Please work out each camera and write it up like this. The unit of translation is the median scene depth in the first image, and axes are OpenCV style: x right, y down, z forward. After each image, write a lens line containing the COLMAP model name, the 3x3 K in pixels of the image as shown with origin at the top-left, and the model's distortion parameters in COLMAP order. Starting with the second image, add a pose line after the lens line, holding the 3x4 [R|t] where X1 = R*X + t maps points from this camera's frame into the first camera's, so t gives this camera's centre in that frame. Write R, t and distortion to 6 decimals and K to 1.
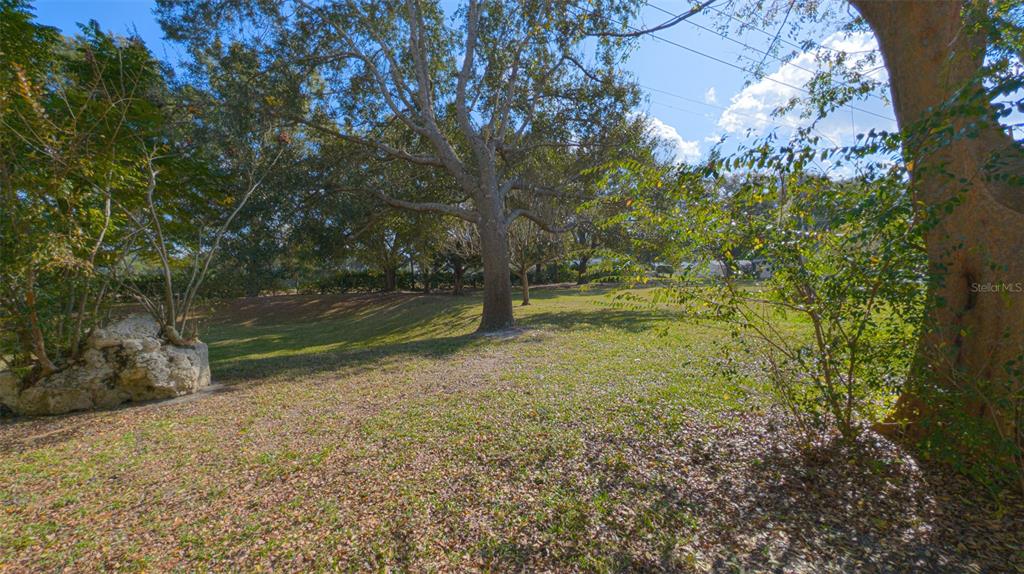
lens RADIAL K [[371.3, 0, 514.0], [0, 371.3, 289.8], [0, 0, 1]] dist [-0.000387, 0.000227]
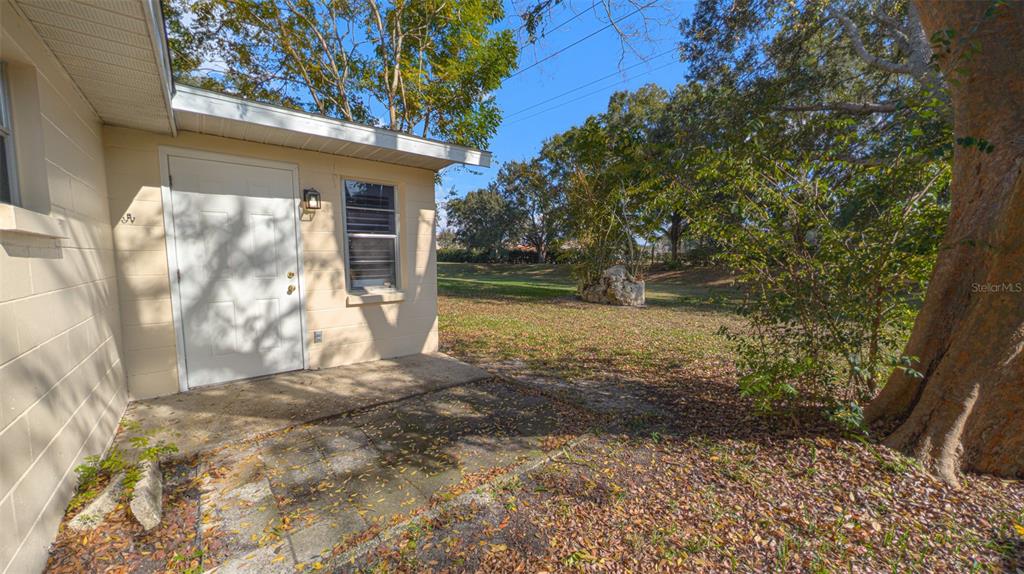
lens RADIAL K [[371.3, 0, 511.7], [0, 371.3, 286.0], [0, 0, 1]] dist [-0.000387, 0.000227]
pose [[0.230077, 0.095573, -0.968468, 0.819586], [-0.029202, 0.995396, 0.091293, 0.012323], [0.972734, 0.007277, 0.231809, -0.066155]]
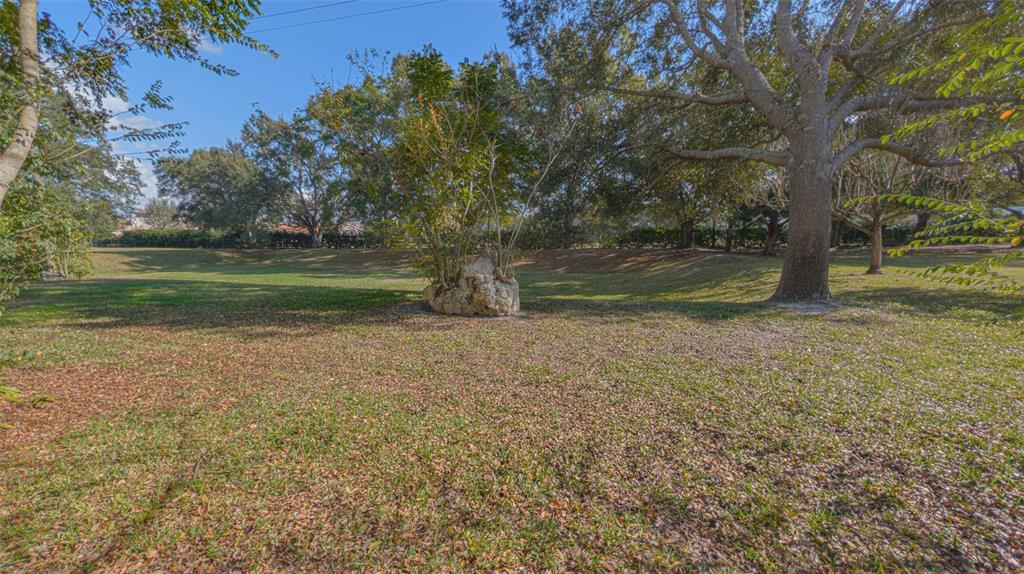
lens RADIAL K [[371.3, 0, 514.1], [0, 371.3, 291.4], [0, 0, 1]] dist [-0.000387, 0.000227]
pose [[0.724326, 0.114393, -0.679902, 0.104712], [-0.030417, 0.990481, 0.134244, -0.005267], [0.688787, -0.076555, 0.720911, -0.006315]]
